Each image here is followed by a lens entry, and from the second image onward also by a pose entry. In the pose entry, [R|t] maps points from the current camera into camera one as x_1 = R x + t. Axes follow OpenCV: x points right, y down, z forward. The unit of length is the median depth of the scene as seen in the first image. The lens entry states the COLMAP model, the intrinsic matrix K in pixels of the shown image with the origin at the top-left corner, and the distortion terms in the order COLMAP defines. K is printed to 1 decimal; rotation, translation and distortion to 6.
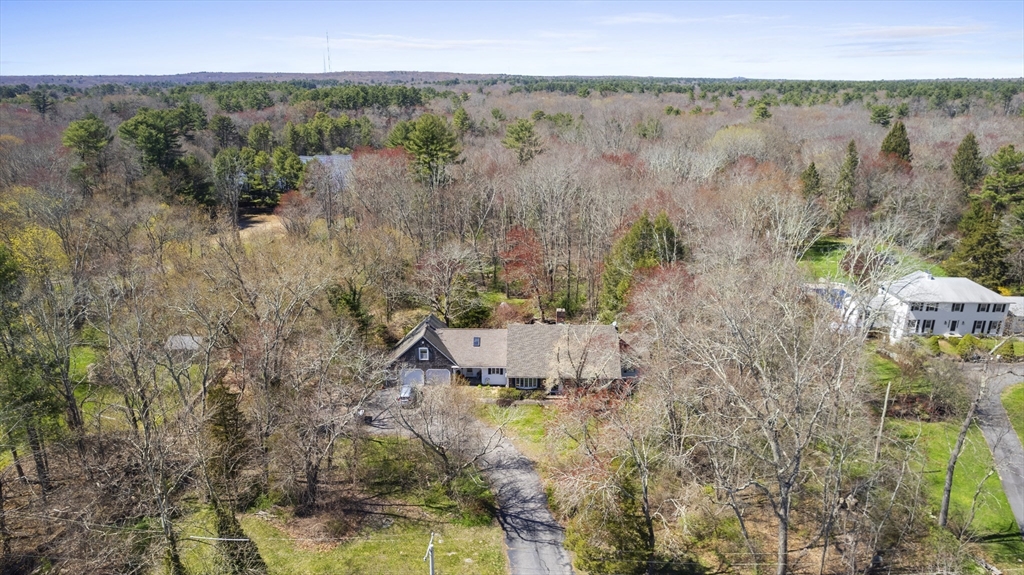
lens RADIAL K [[672.5, 0, 512.0], [0, 672.5, 287.5], [0, 0, 1]] dist [-0.095073, 0.087216]
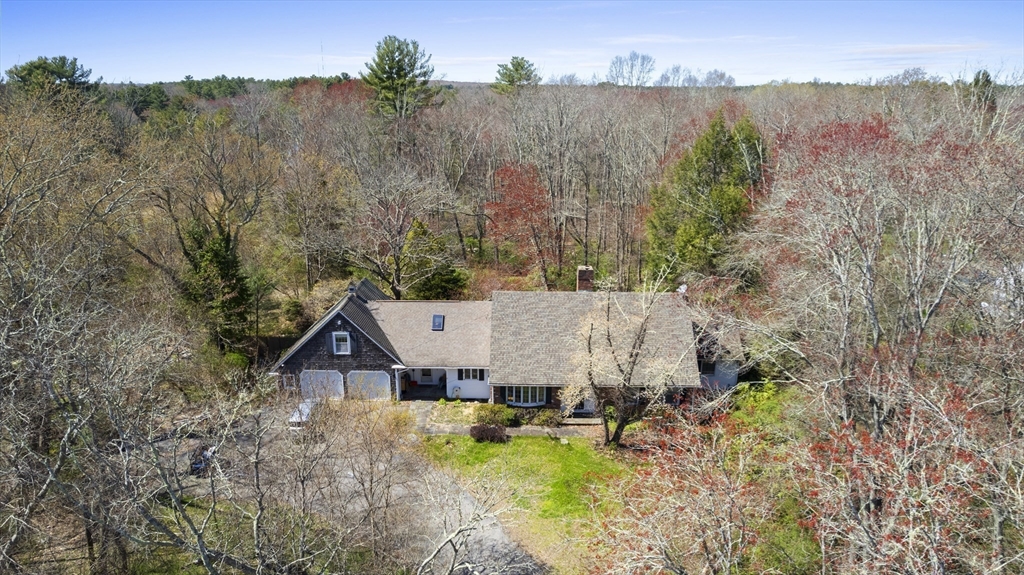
lens RADIAL K [[672.5, 0, 512.0], [0, 672.5, 287.5], [0, 0, 1]] dist [-0.095073, 0.087216]
pose [[0.999981, -0.002260, 0.005692, 0.006846], [0.002355, 0.999857, -0.016746, 0.062008], [-0.005653, 0.016759, 0.999844, 0.442019]]
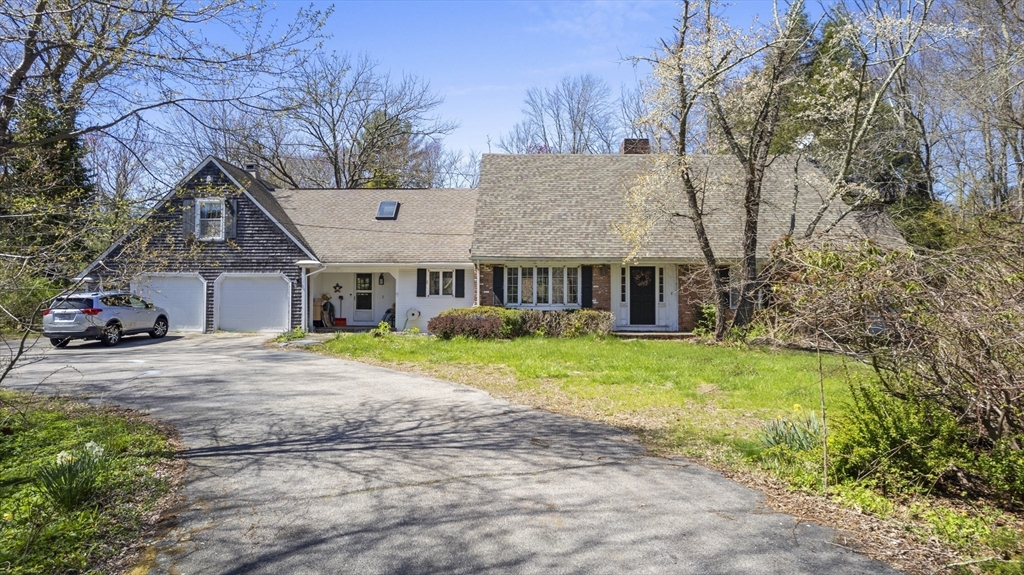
lens RADIAL K [[672.5, 0, 512.0], [0, 672.5, 287.5], [0, 0, 1]] dist [-0.095073, 0.087216]
pose [[0.999996, -0.001907, 0.001867, 0.007613], [0.002406, 0.946936, -0.321413, 0.226920], [-0.001155, 0.321417, 0.946937, 0.716985]]
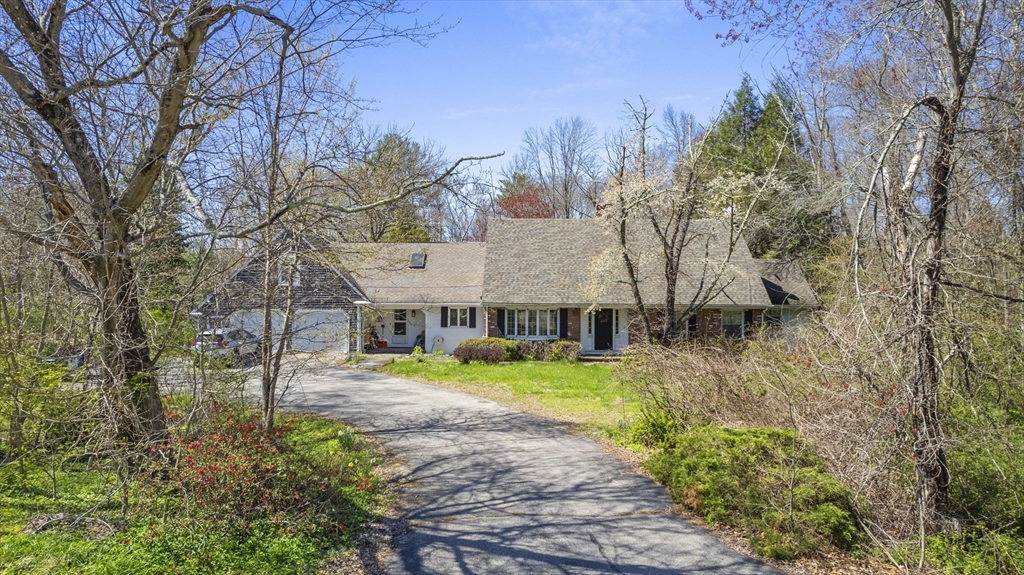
lens RADIAL K [[672.5, 0, 512.0], [0, 672.5, 287.5], [0, 0, 1]] dist [-0.095073, 0.087216]
pose [[0.999996, 0.000446, 0.002717, 0.007849], [0.000437, 0.948552, -0.316621, 0.241580], [-0.002718, 0.316621, 0.948548, 0.602078]]
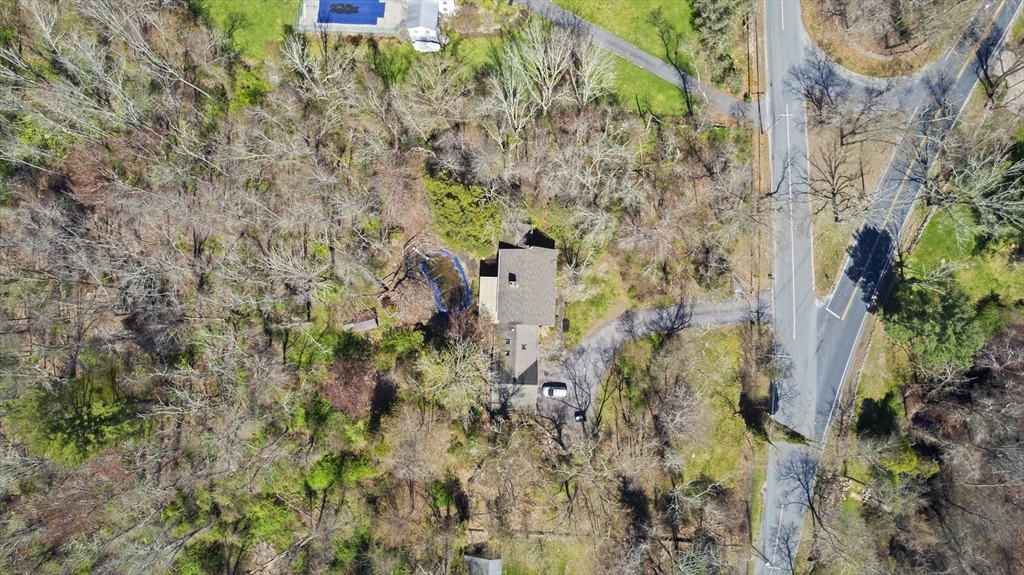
lens RADIAL K [[672.5, 0, 512.0], [0, 672.5, 287.5], [0, 0, 1]] dist [-0.095073, 0.087216]
pose [[0.021450, -0.997753, 0.063474, -0.019050], [0.305238, 0.066993, 0.949917, -1.278645], [-0.952034, -0.001001, 0.305989, 0.606121]]
